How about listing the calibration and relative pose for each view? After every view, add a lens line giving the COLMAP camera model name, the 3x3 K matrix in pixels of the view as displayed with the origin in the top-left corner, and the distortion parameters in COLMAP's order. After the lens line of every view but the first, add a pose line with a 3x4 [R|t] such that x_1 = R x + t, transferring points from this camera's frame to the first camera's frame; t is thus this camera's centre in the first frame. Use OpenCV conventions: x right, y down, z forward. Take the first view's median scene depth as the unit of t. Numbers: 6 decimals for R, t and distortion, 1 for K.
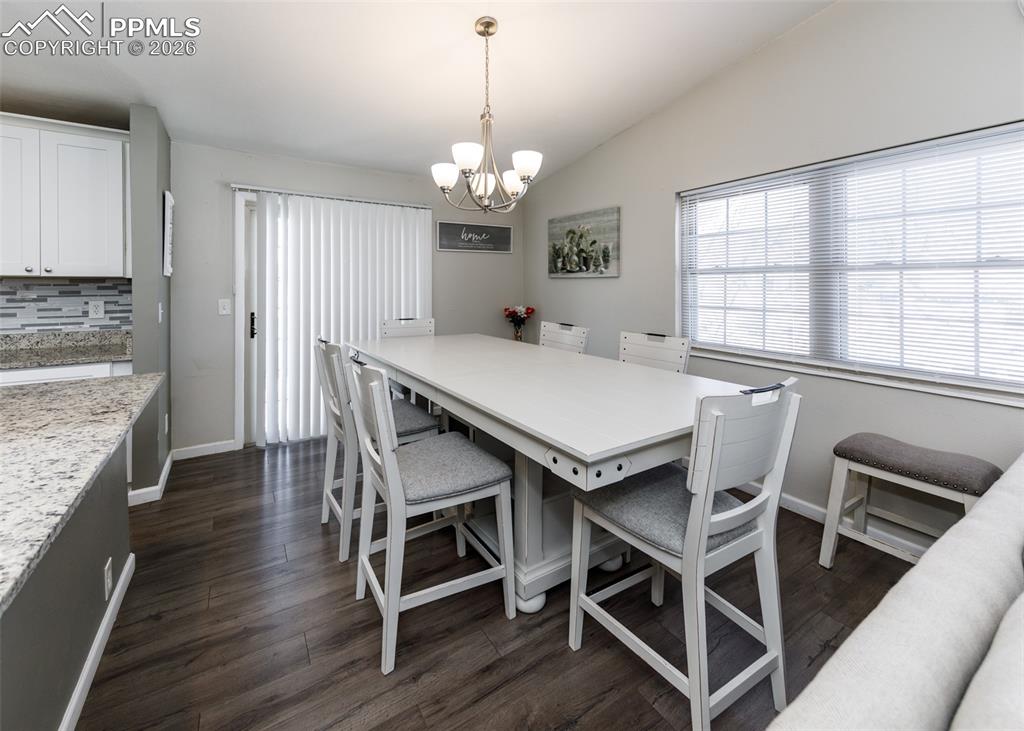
lens RADIAL K [[429.4, 0, 517.1], [0, 429.4, 278.7], [0, 0, 1]] dist [0.006464, -0.002527]
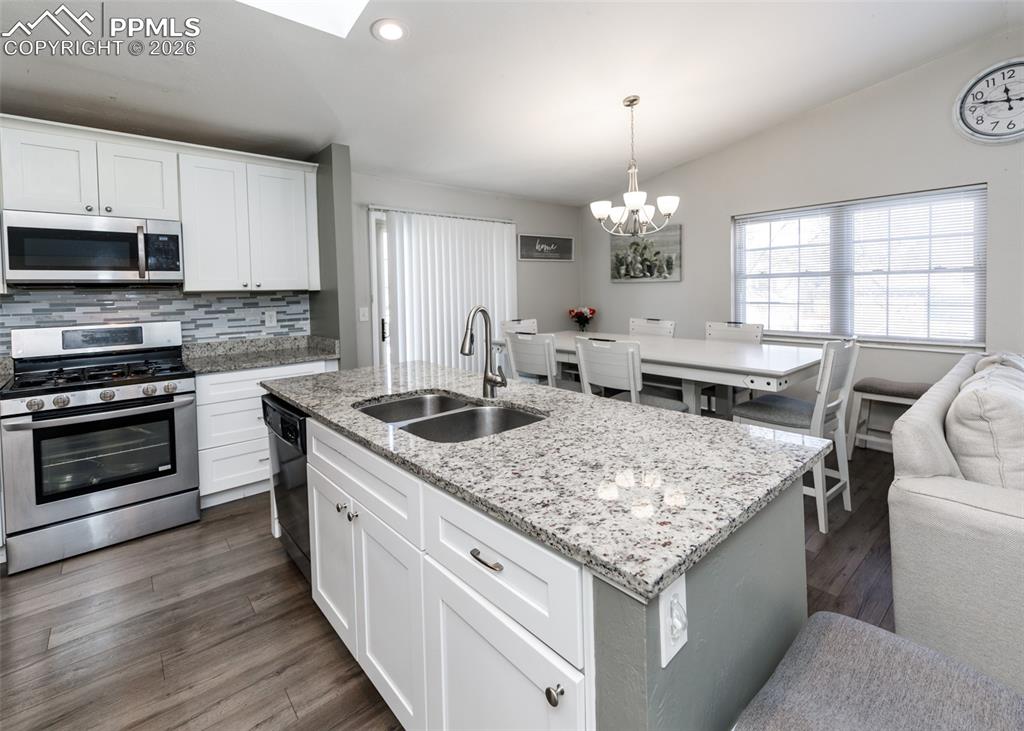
lens RADIAL K [[482.1, 0, 563.5], [0, 482.1, 288.7], [0, 0, 1]] dist [0.015462, -0.000567]
pose [[0.980437, -0.020485, 0.195765, -0.469236], [0.017626, 0.999711, 0.016335, -0.014392], [-0.196043, -0.012564, 0.980515, -0.385755]]
